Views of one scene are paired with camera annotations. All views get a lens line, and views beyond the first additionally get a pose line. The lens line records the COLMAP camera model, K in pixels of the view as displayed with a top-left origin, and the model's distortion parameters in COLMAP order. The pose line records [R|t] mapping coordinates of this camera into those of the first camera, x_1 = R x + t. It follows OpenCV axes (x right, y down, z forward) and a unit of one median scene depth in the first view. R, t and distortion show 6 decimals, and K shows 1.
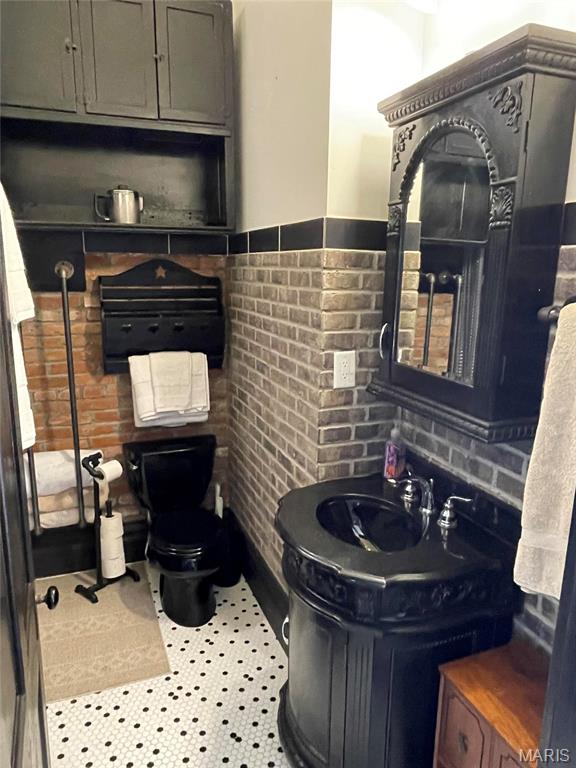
lens RADIAL K [[522.0, 0, 287.8], [0, 522.0, 383.7], [0, 0, 1]] dist [-0.003241, -0.000590]
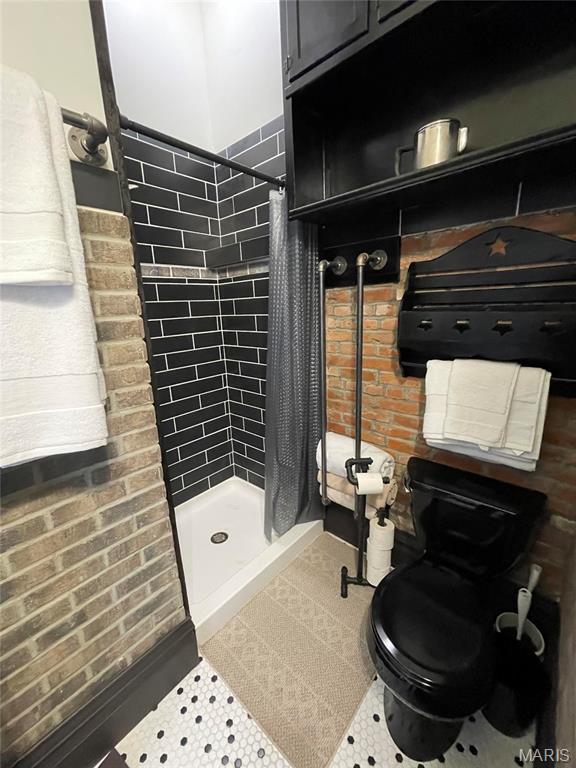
lens RADIAL K [[309.4, 0, 285.5], [0, 309.4, 382.2], [0, 0, 1]] dist [0.003638, 0.000117]
pose [[0.464929, 0.193936, -0.863846, 0.017580], [-0.146933, 0.979085, 0.140727, -0.053293], [0.873070, 0.061499, 0.483701, 0.566949]]
